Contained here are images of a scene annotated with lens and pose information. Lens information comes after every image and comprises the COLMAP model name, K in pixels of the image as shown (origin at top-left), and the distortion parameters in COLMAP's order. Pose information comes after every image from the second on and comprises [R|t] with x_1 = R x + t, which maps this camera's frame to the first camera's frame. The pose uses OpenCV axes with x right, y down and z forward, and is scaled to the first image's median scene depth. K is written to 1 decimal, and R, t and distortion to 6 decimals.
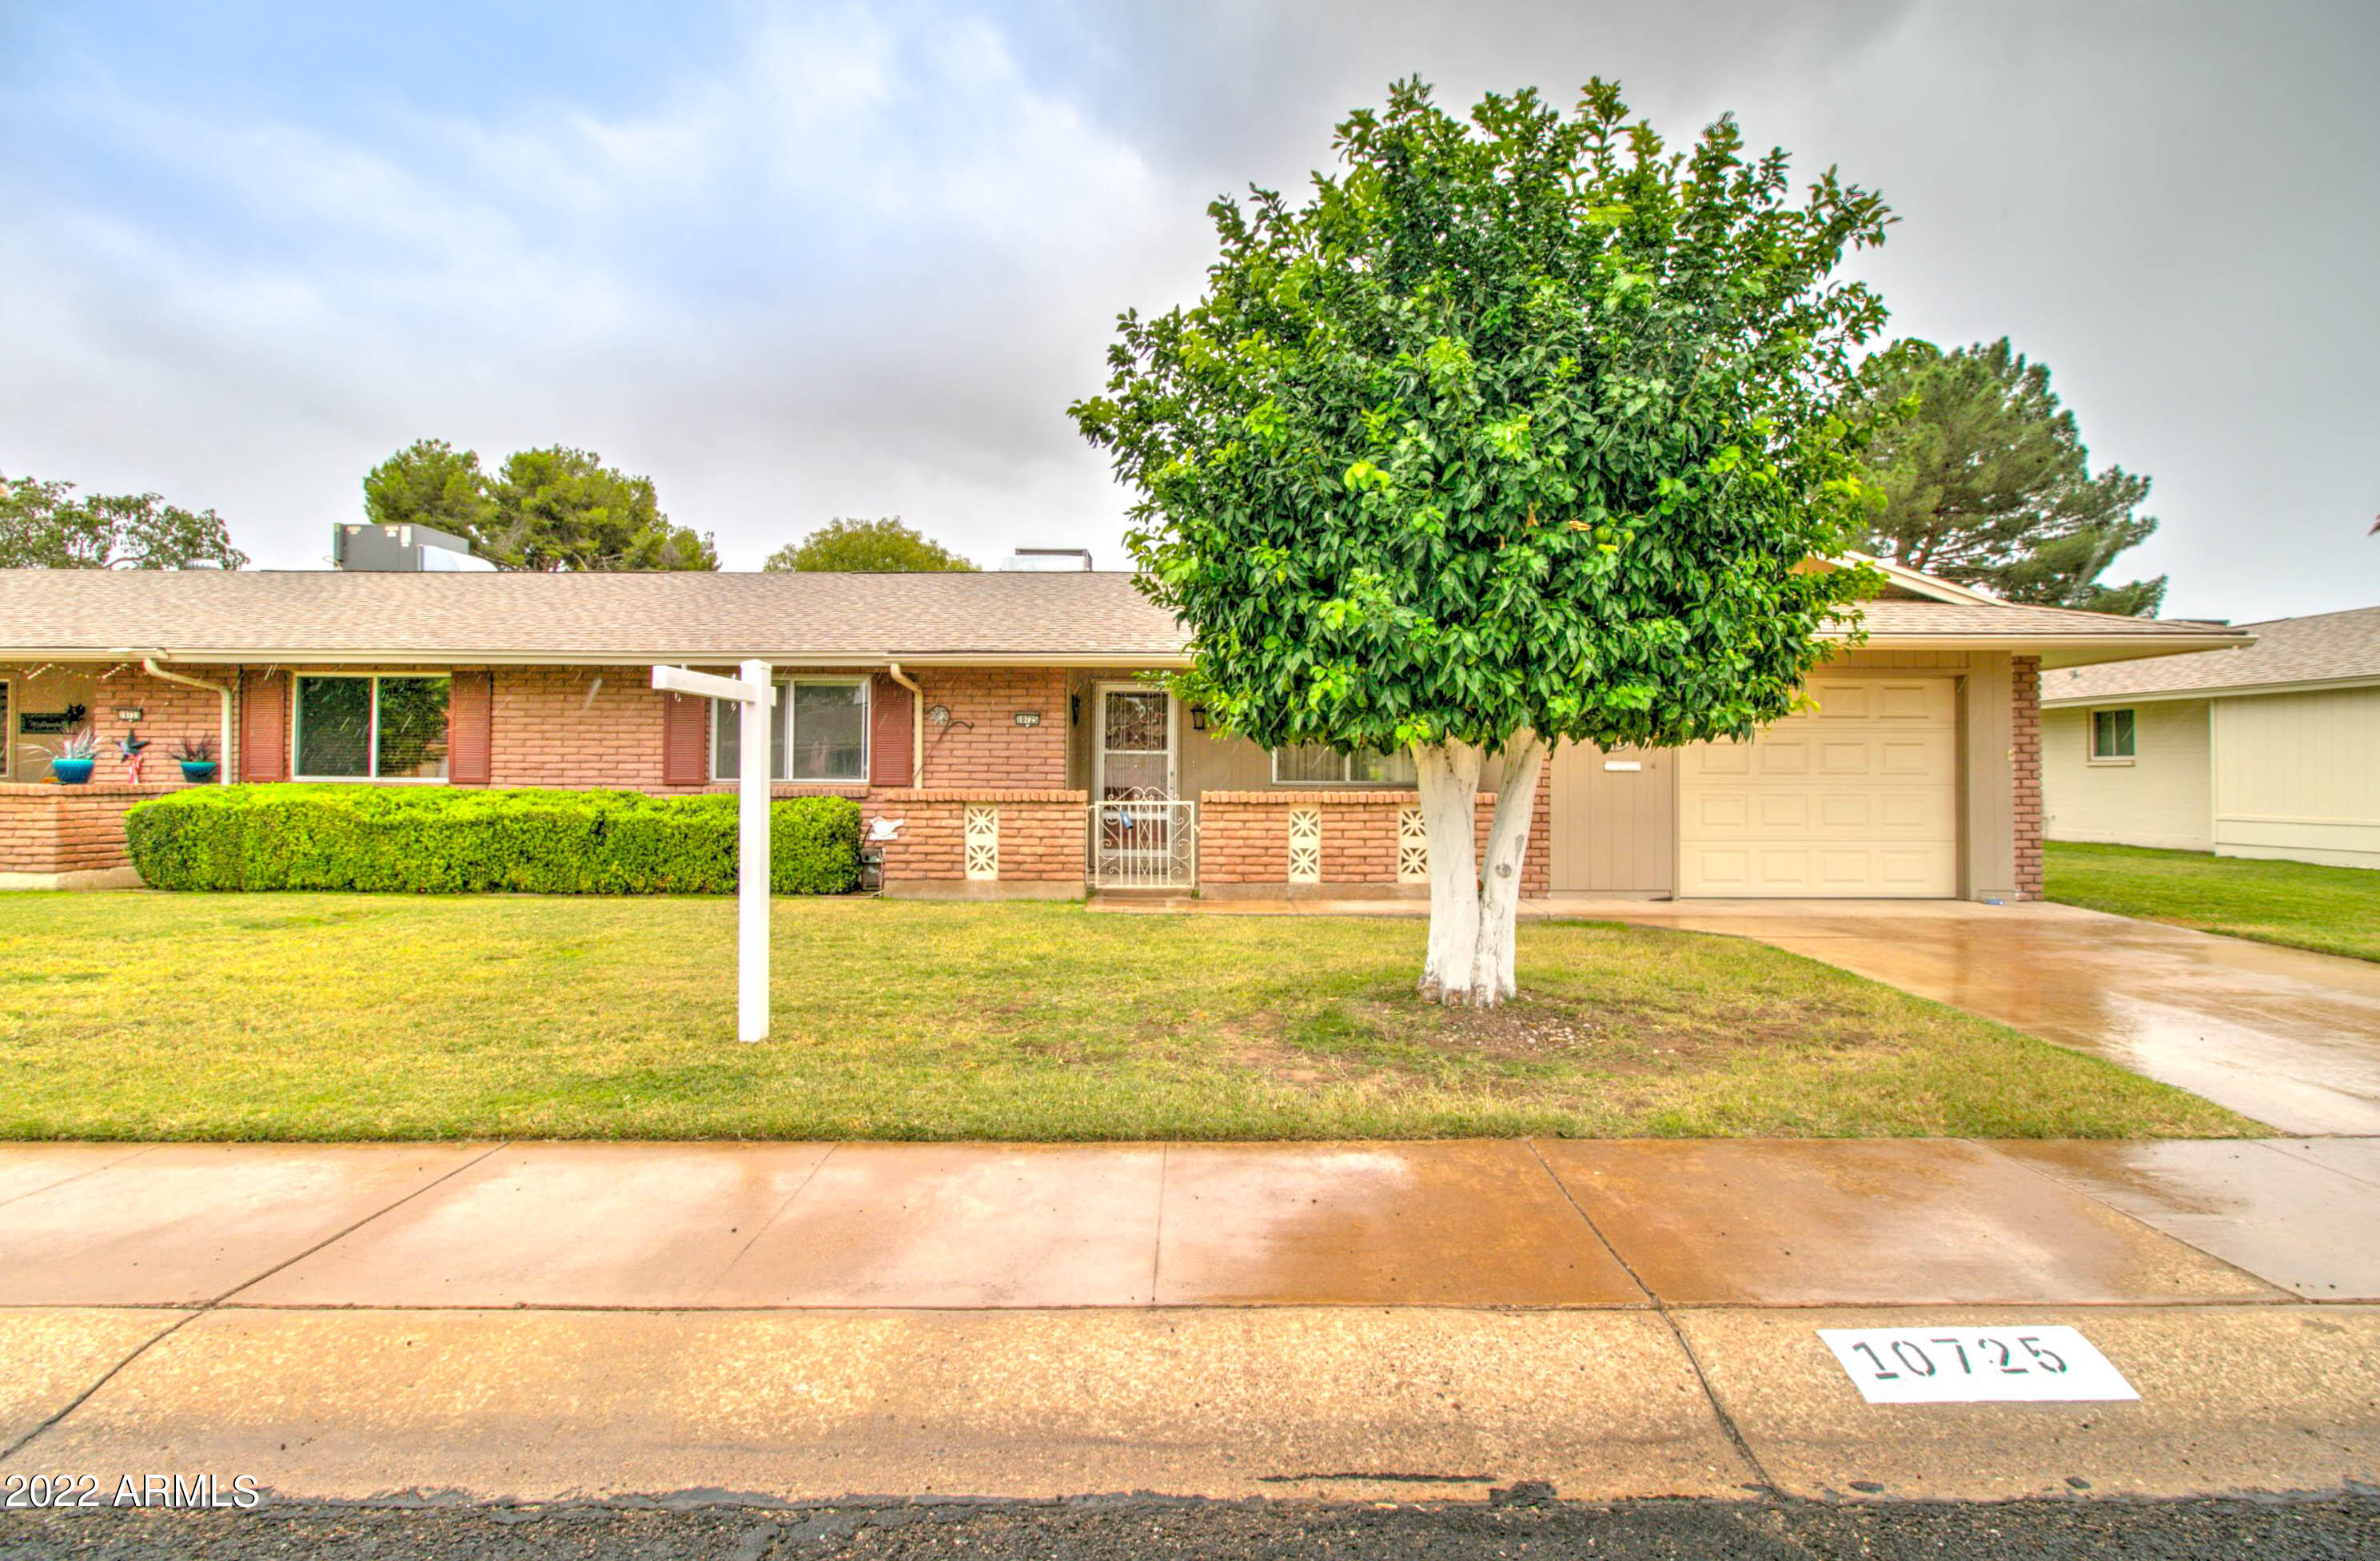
lens RADIAL K [[1106.3, 0, 1177.5], [0, 1106.3, 871.8], [0, 0, 1]] dist [-0.000357, -0.000003]
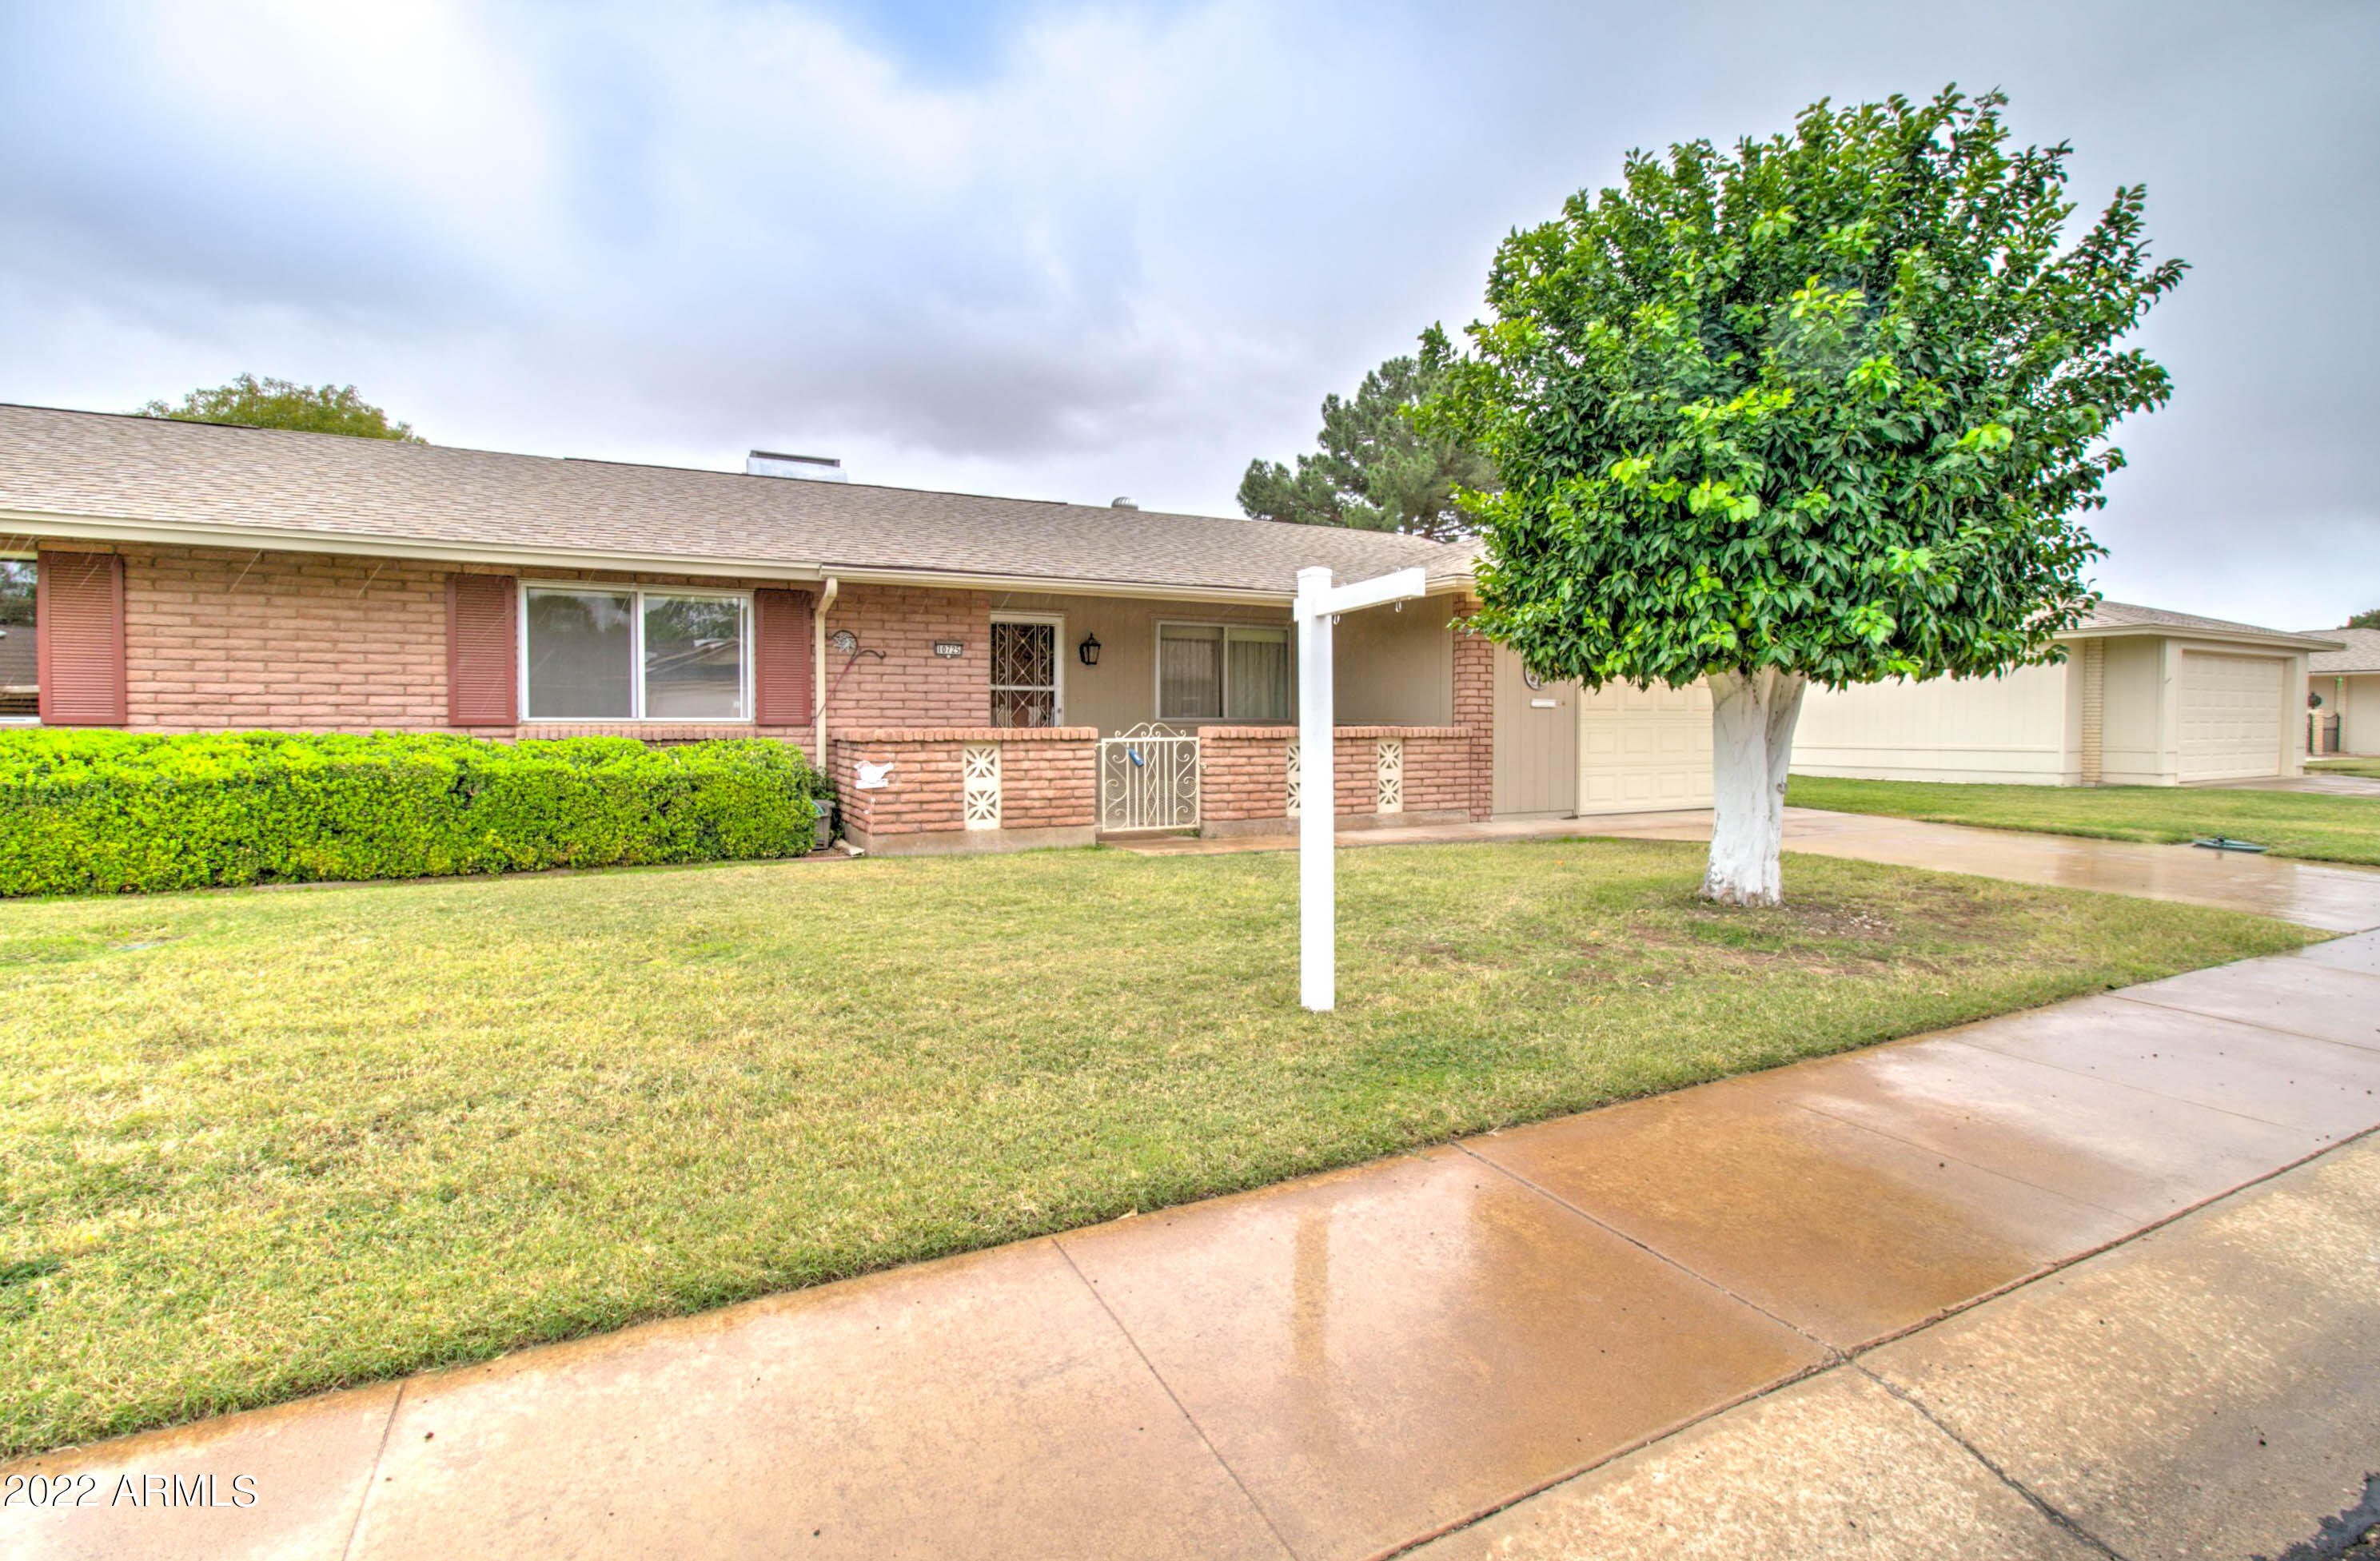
lens RADIAL K [[1141.5, 0, 1194.3], [0, 1141.5, 760.7], [0, 0, 1]] dist [0.001501, -0.000246]
pose [[0.883283, -0.020809, 0.468379, -0.449418], [0.043376, 0.998357, -0.037444, -0.006119], [-0.466830, 0.053390, 0.882734, 0.115333]]
